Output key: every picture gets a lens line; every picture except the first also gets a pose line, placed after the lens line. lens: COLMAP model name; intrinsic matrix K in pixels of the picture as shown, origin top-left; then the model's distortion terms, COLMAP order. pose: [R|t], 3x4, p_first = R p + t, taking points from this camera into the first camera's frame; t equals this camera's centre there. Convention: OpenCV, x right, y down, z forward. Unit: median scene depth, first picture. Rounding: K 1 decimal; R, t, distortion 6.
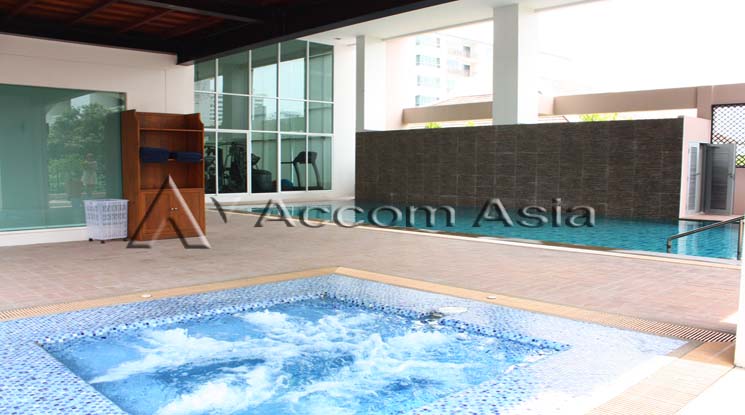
lens RADIAL K [[640.5, 0, 372.3], [0, 640.5, 208.2], [0, 0, 1]] dist [-0.082968, 0.006619]
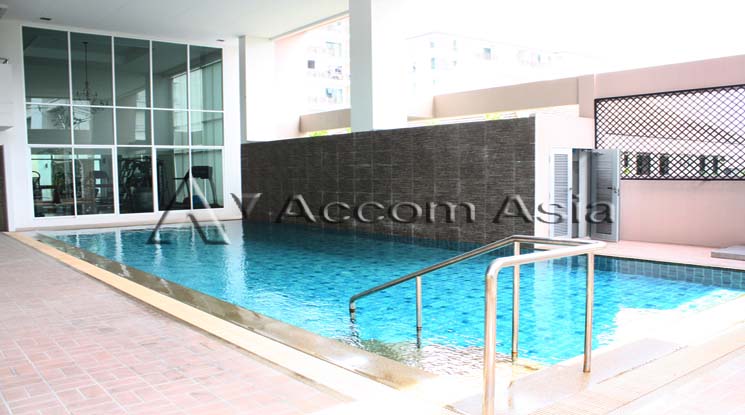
lens RADIAL K [[640.5, 0, 374.9], [0, 640.5, 210.1], [0, 0, 1]] dist [-0.082968, 0.006619]
pose [[0.993204, -0.009816, -0.115972, 0.283053], [0.008760, 0.999915, -0.009612, -0.017346], [0.116056, 0.008530, 0.993206, 0.146548]]
